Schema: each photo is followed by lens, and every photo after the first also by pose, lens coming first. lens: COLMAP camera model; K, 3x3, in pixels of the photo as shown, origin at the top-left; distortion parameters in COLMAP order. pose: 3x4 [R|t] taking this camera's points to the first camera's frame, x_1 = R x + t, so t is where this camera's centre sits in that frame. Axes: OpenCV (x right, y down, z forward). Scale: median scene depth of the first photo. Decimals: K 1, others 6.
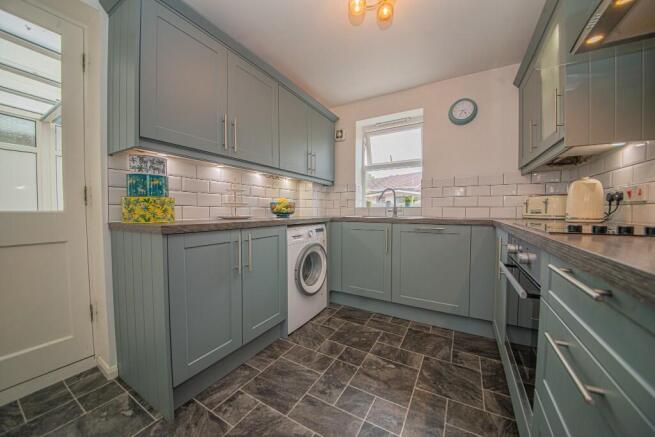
lens RADIAL K [[230.9, 0, 327.5], [0, 230.9, 218.5], [0, 0, 1]] dist [-0.009013, -0.000084]
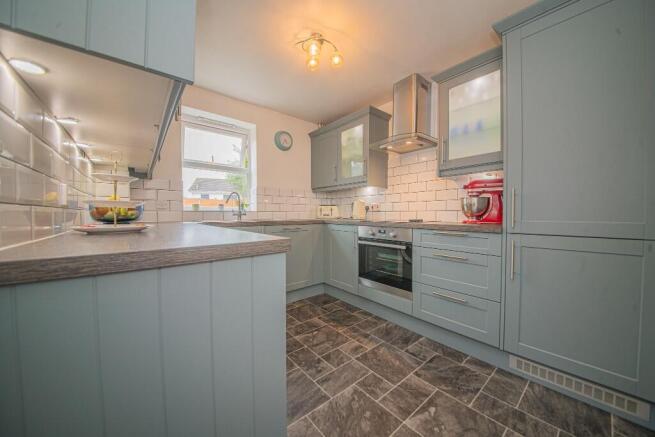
lens RADIAL K [[230.9, 0, 327.5], [0, 230.9, 218.5], [0, 0, 1]] dist [-0.009013, -0.000084]
pose [[0.357160, -0.016653, 0.933895, -0.785317], [0.029046, 0.999556, 0.006716, -0.013614], [-0.933592, 0.024727, 0.357485, 0.386504]]
